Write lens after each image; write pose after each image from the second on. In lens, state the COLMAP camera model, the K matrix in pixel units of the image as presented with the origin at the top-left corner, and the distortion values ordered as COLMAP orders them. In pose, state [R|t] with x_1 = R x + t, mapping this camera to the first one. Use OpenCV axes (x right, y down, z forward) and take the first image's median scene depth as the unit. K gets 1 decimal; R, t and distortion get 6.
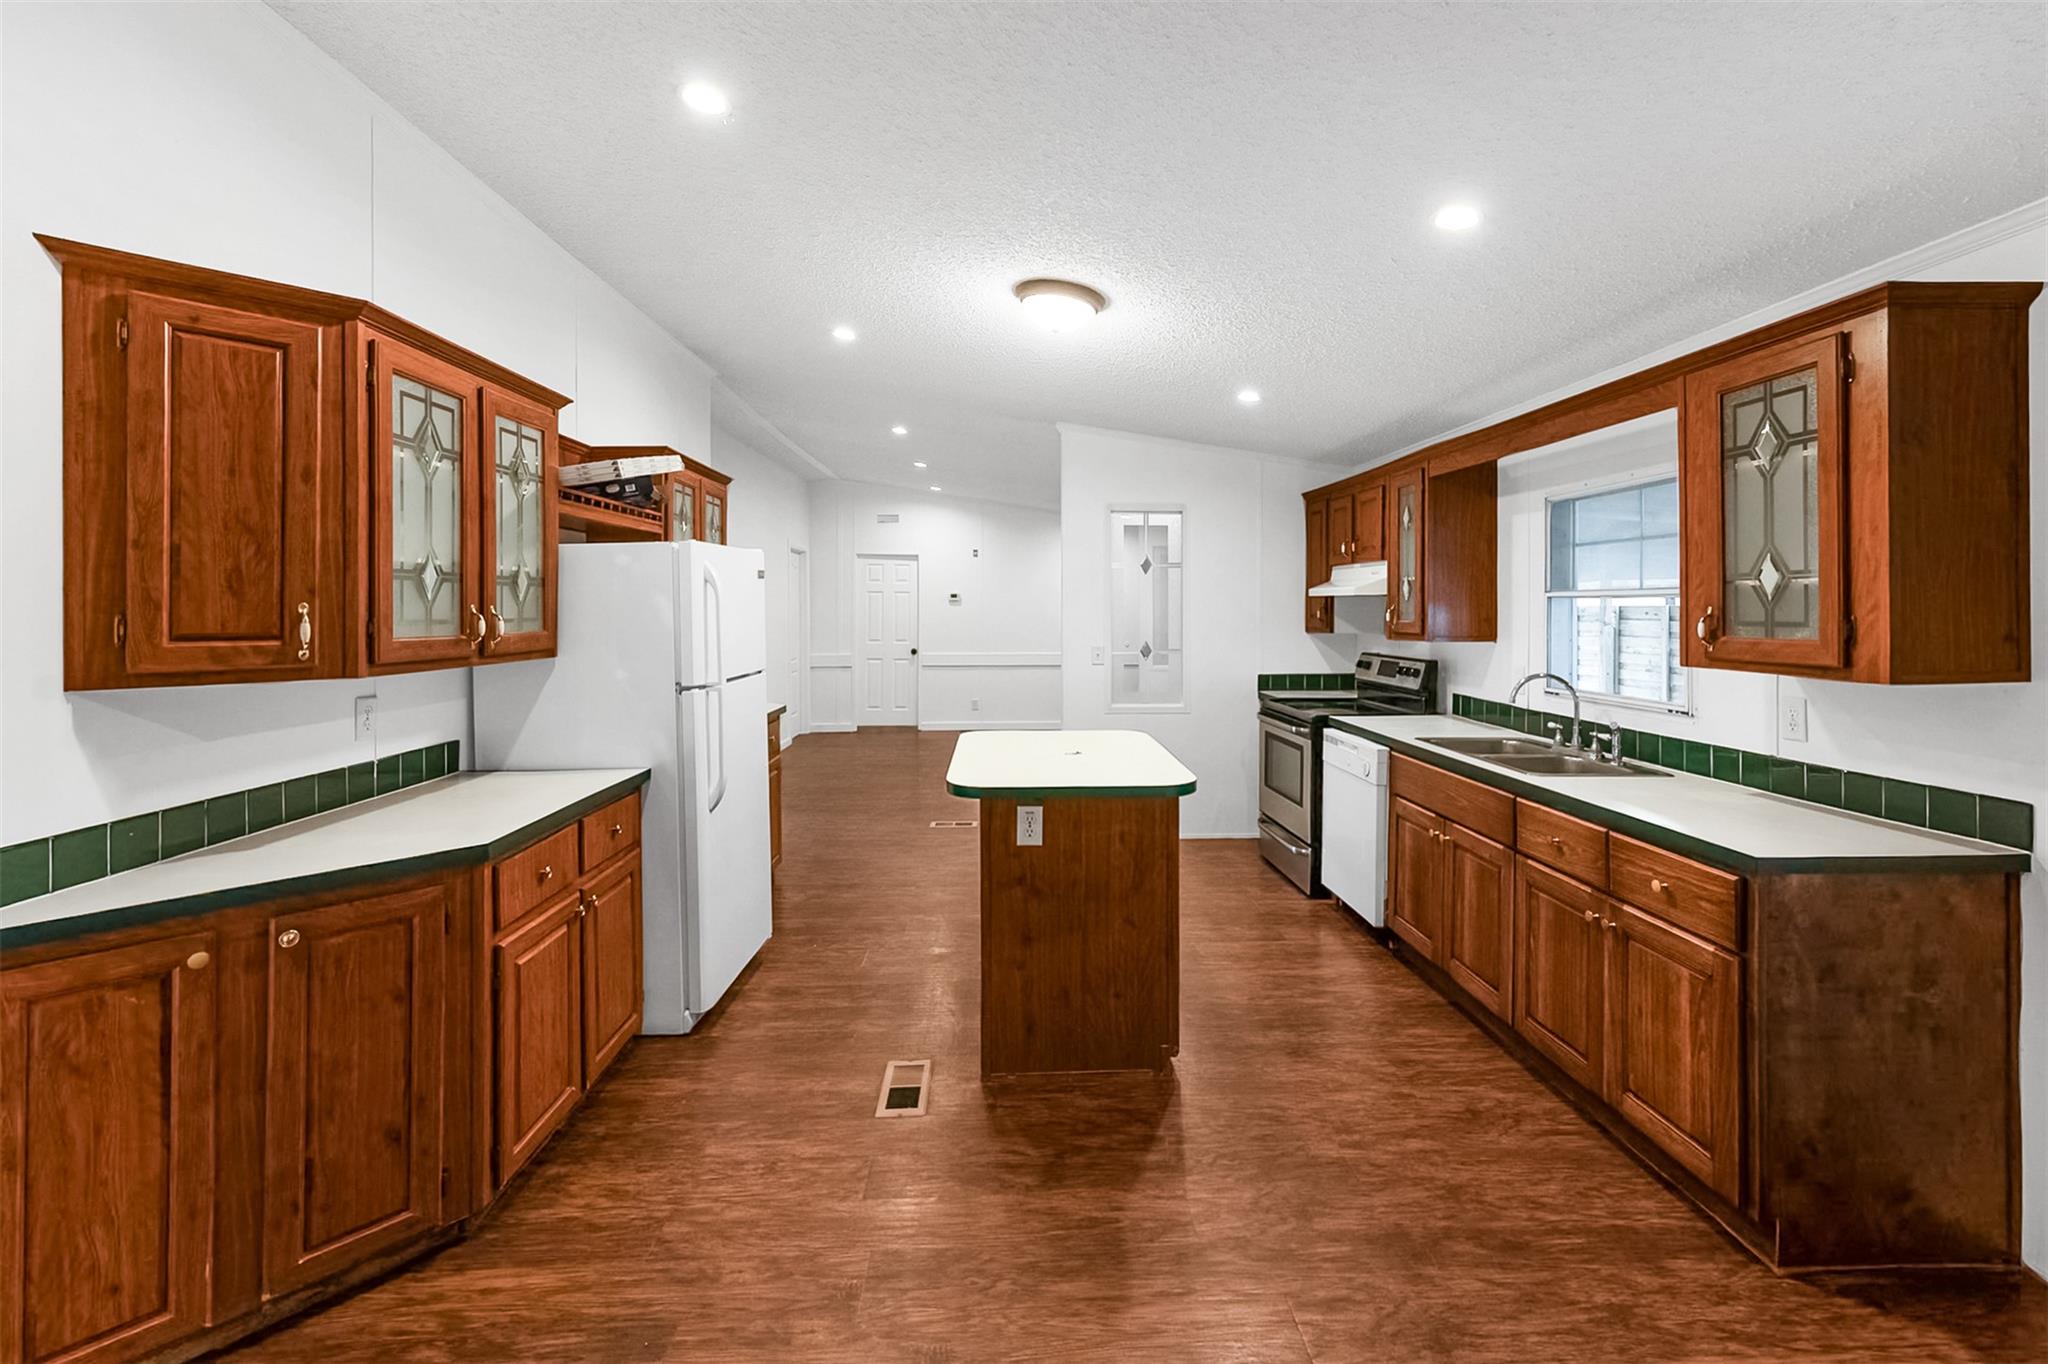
lens RADIAL K [[874.8, 0, 1049.7], [0, 874.8, 620.3], [0, 0, 1]] dist [0.000505, -0.000247]
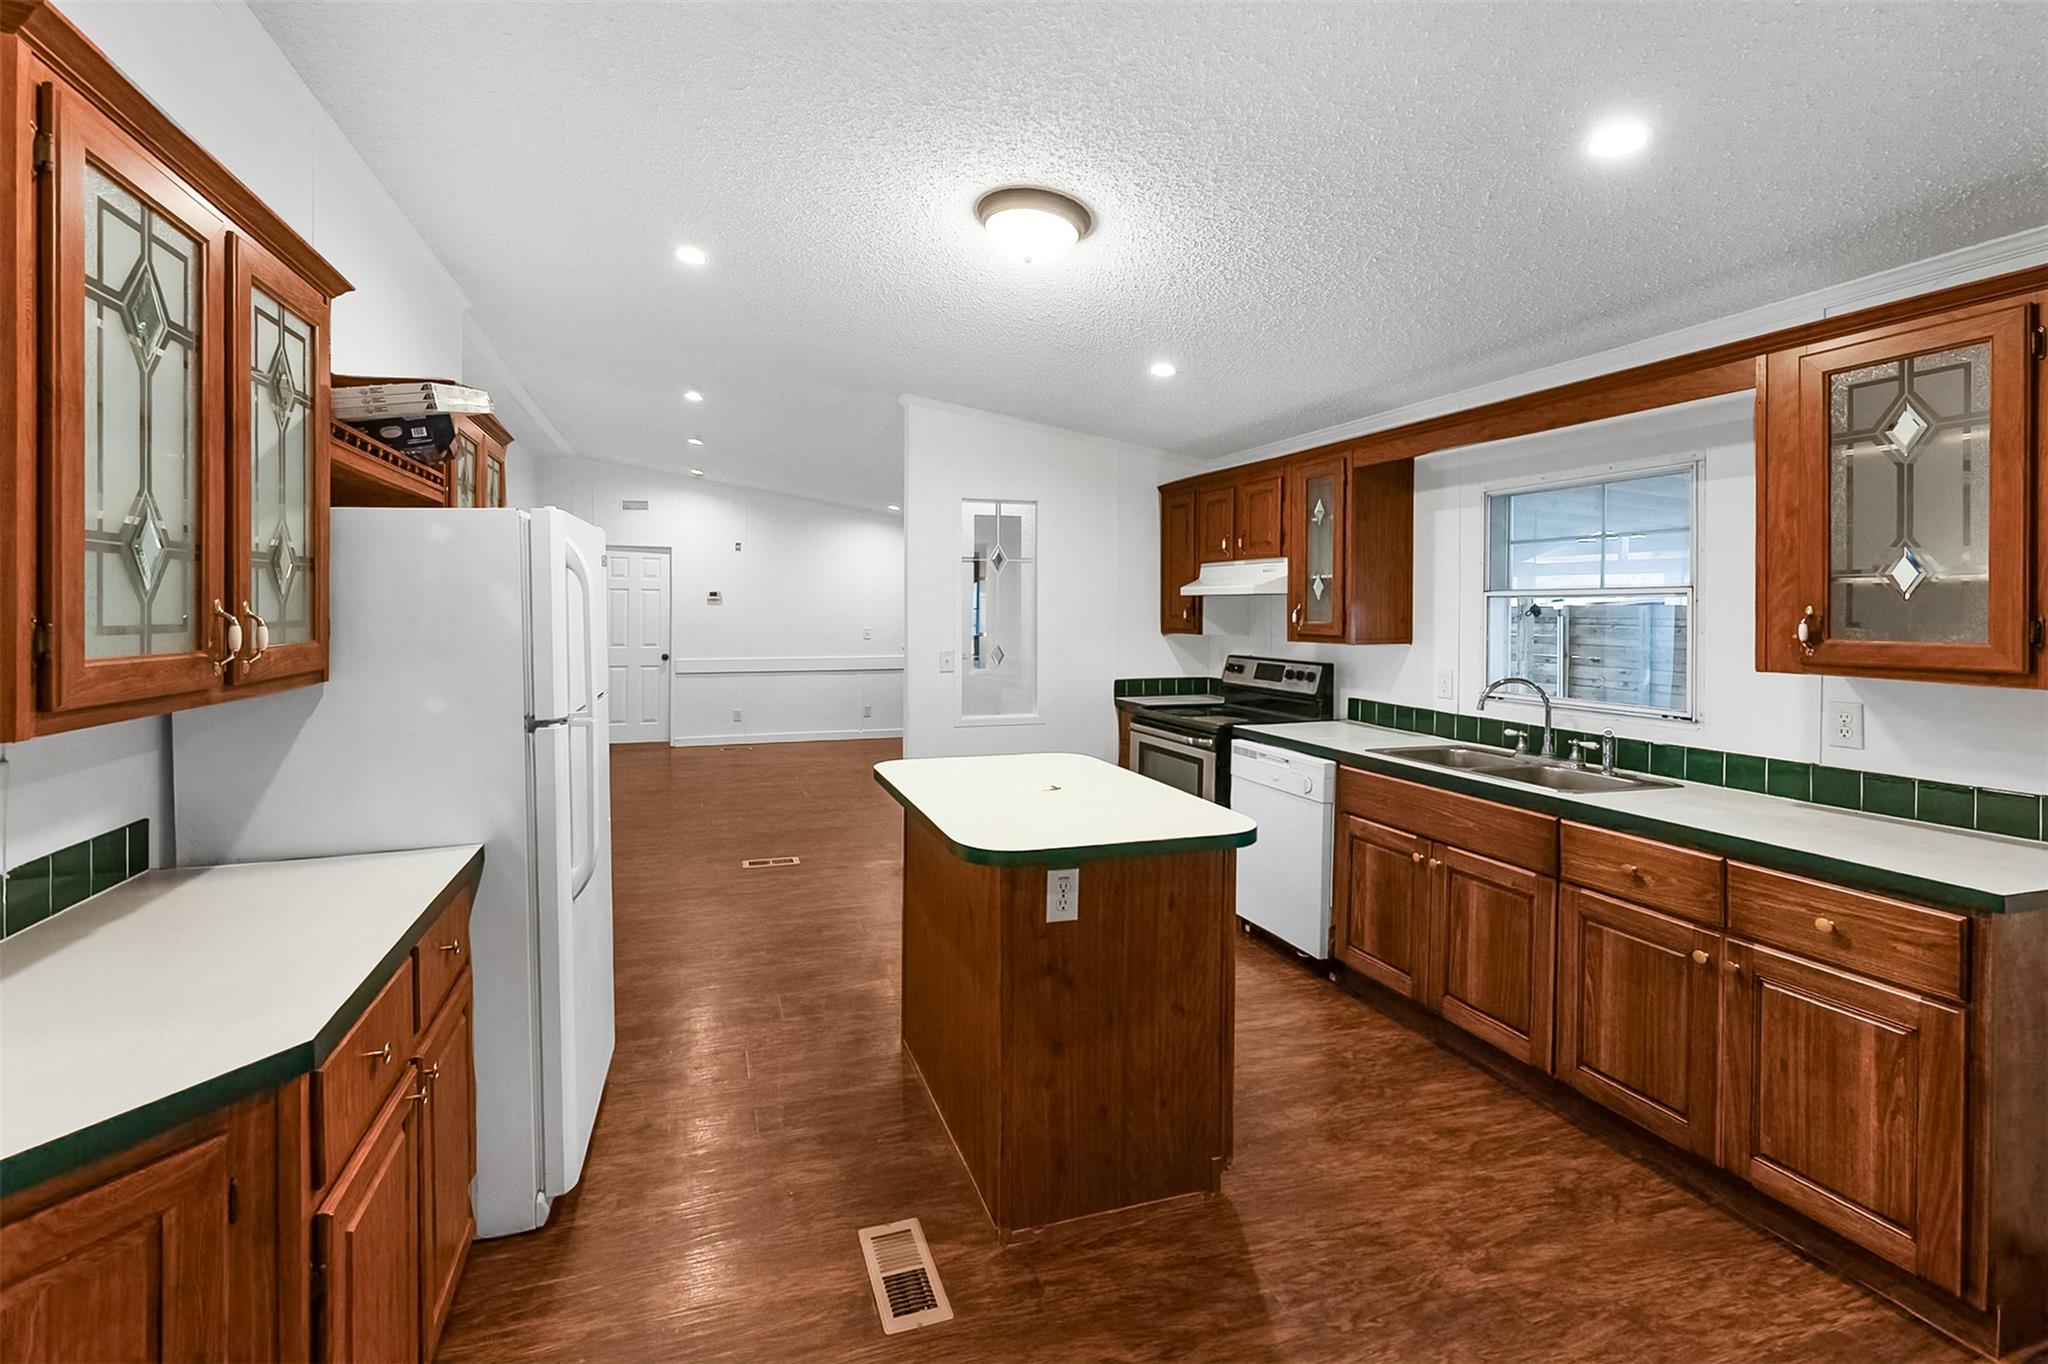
lens RADIAL K [[885.9, 0, 974.0], [0, 885.9, 619.2], [0, 0, 1]] dist [0.001348, 0.000183]
pose [[0.972215, -0.001525, 0.234085, -0.269303], [0.001924, 0.999997, -0.001475, -0.002252], [-0.234082, 0.001884, 0.972215, 0.267835]]
